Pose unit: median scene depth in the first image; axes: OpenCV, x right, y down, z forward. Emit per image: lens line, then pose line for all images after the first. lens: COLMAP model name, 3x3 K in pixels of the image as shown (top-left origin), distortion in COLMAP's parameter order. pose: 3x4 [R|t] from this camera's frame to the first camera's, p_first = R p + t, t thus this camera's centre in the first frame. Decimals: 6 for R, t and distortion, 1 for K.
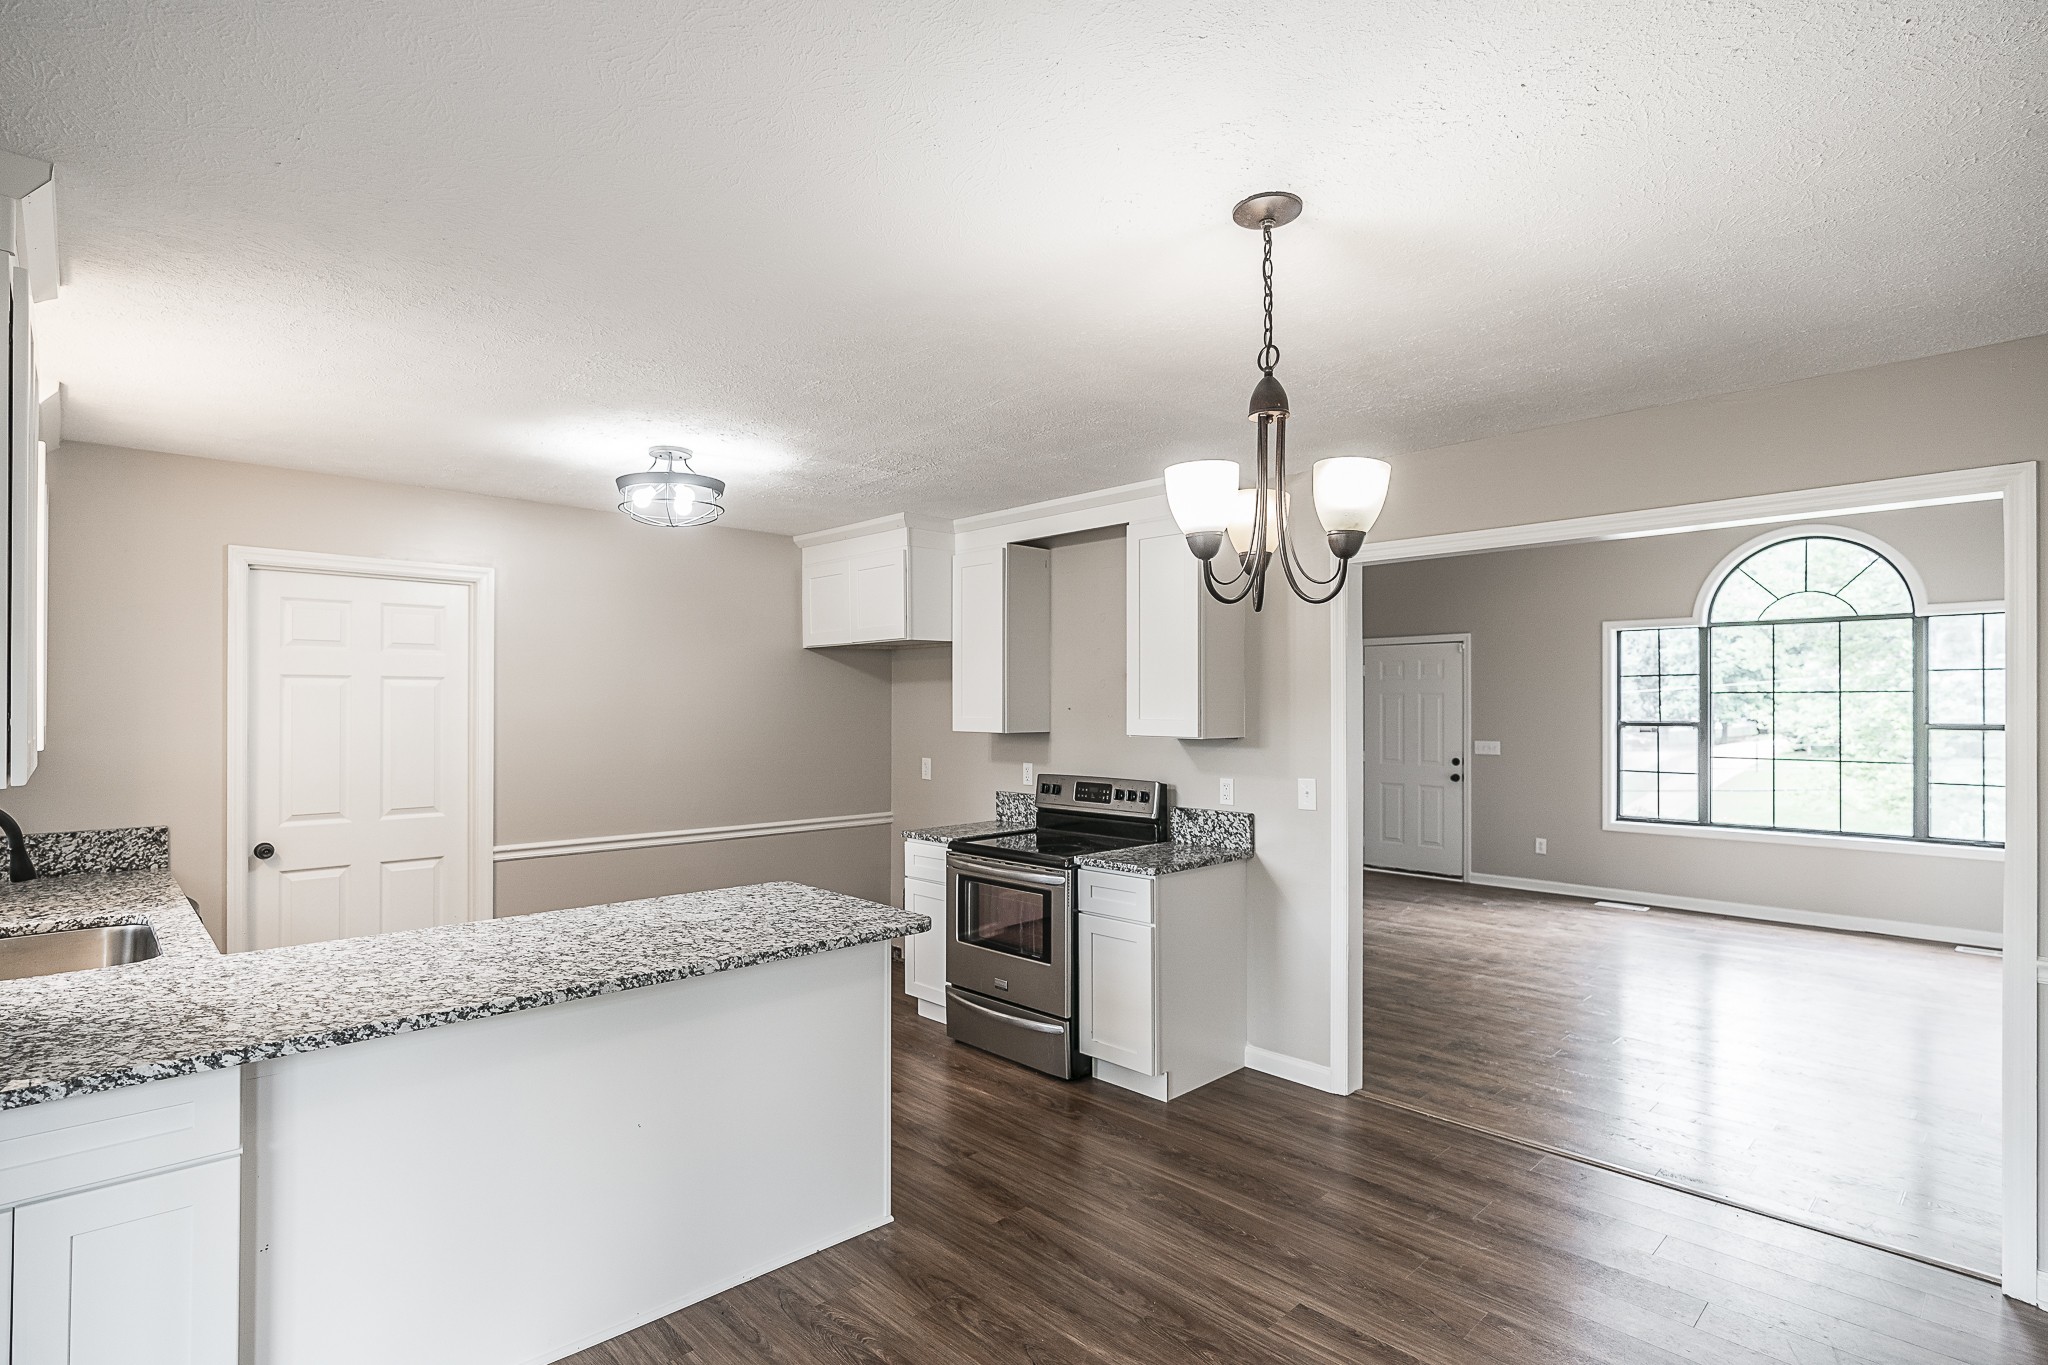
lens RADIAL K [[1033.8, 0, 1024.0], [0, 1033.8, 682.5], [0, 0, 1]] dist [0.001656, 0.000407]
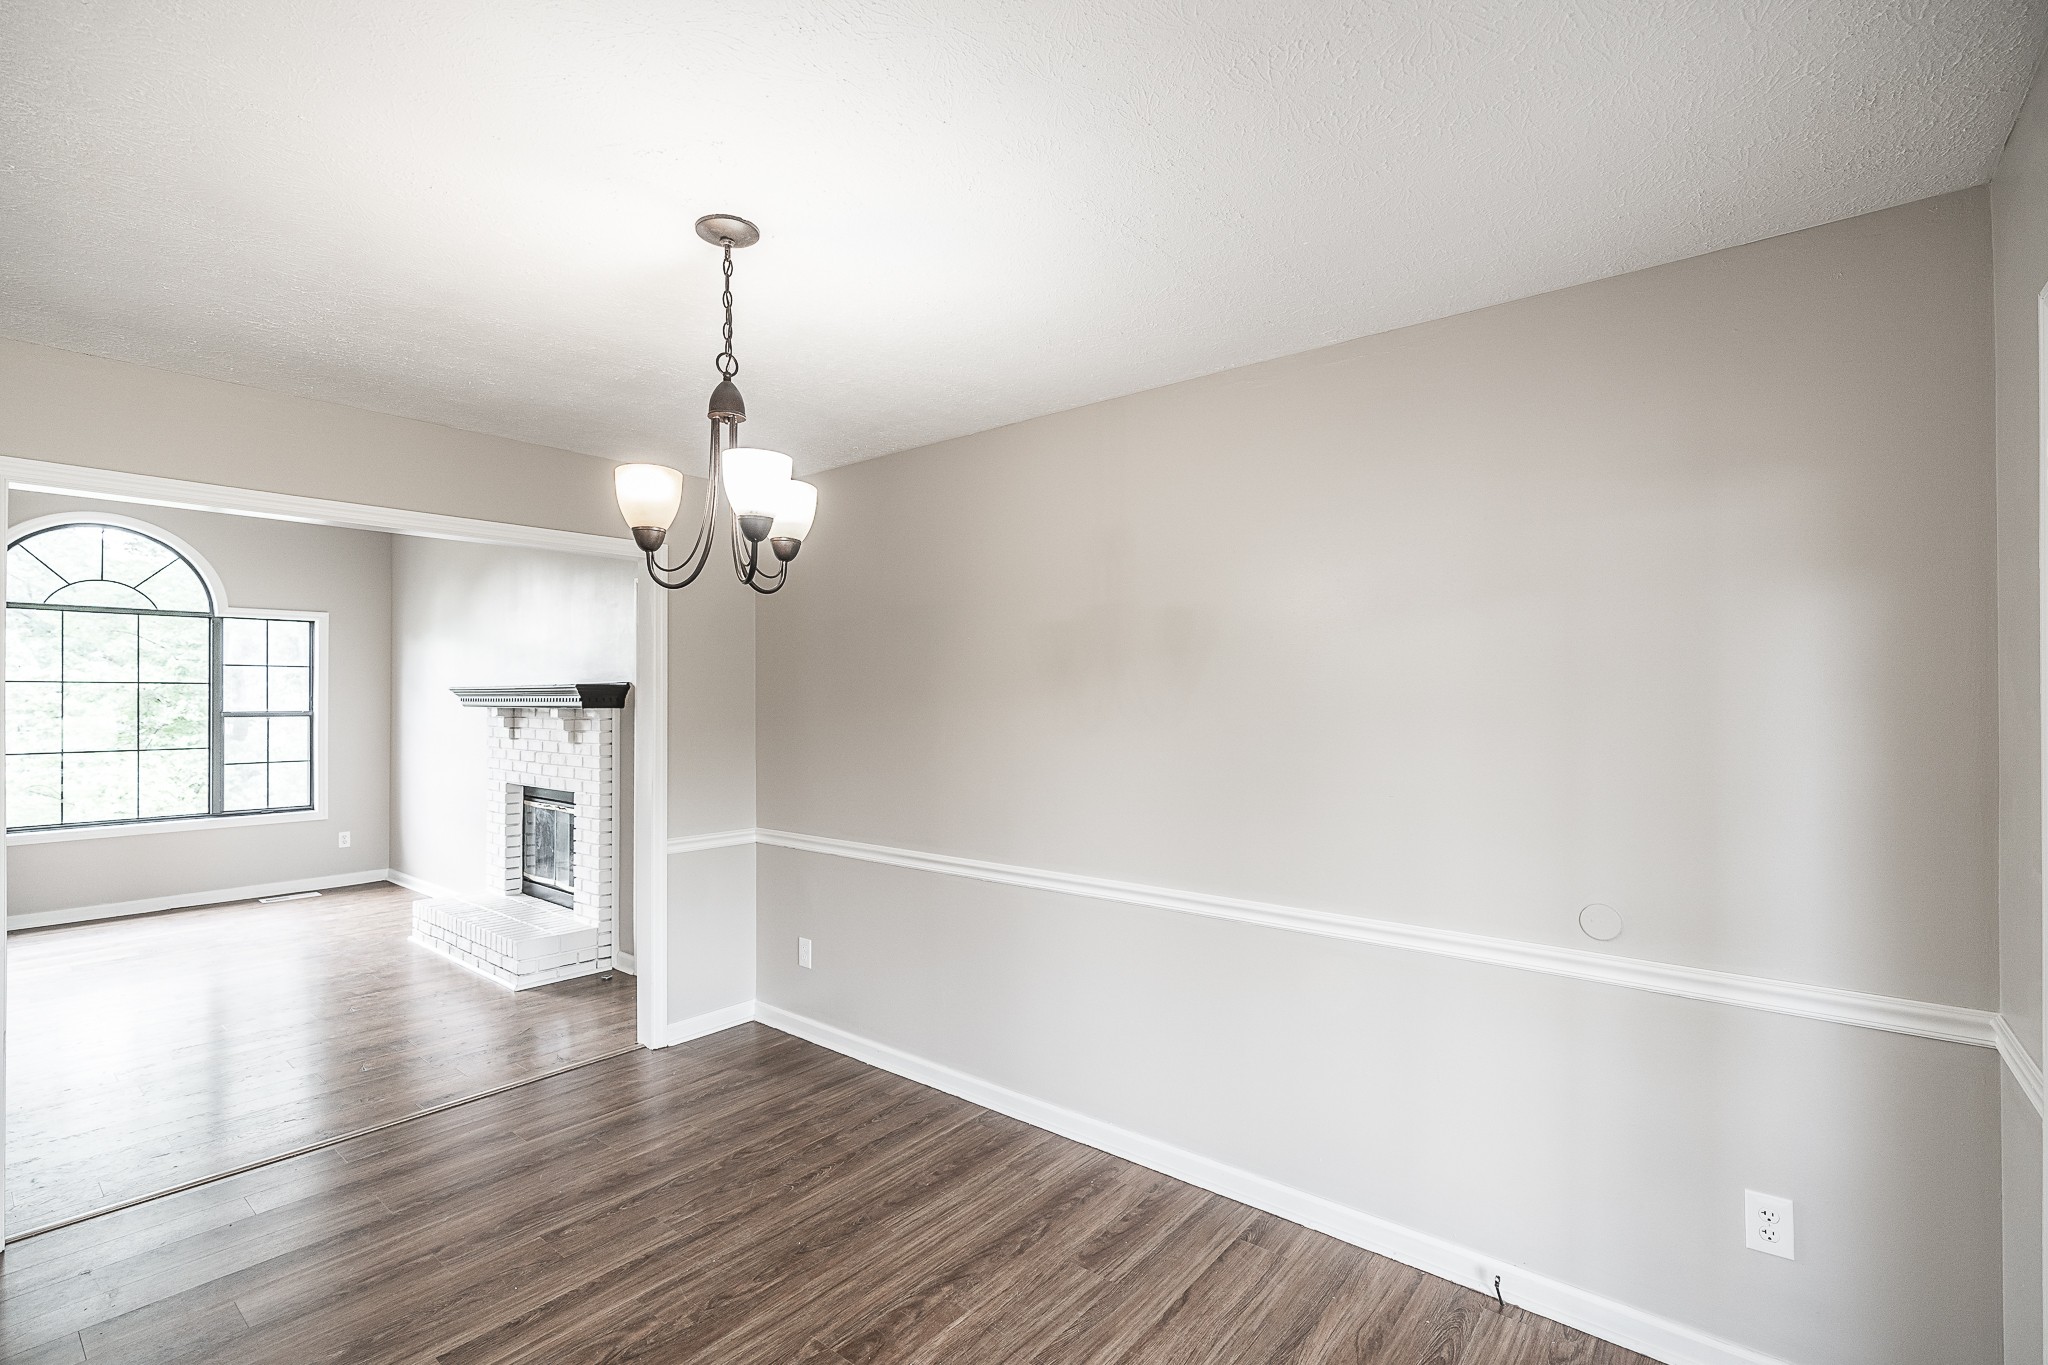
lens RADIAL K [[945.6, 0, 1019.3], [0, 945.6, 690.1], [0, 0, 1]] dist [-0.002314, 0.000077]
pose [[-0.127358, 0.008351, 0.991822, -0.268133], [-0.016718, 0.999804, -0.010565, 0.012628], [-0.991716, -0.017926, -0.127194, 0.274109]]
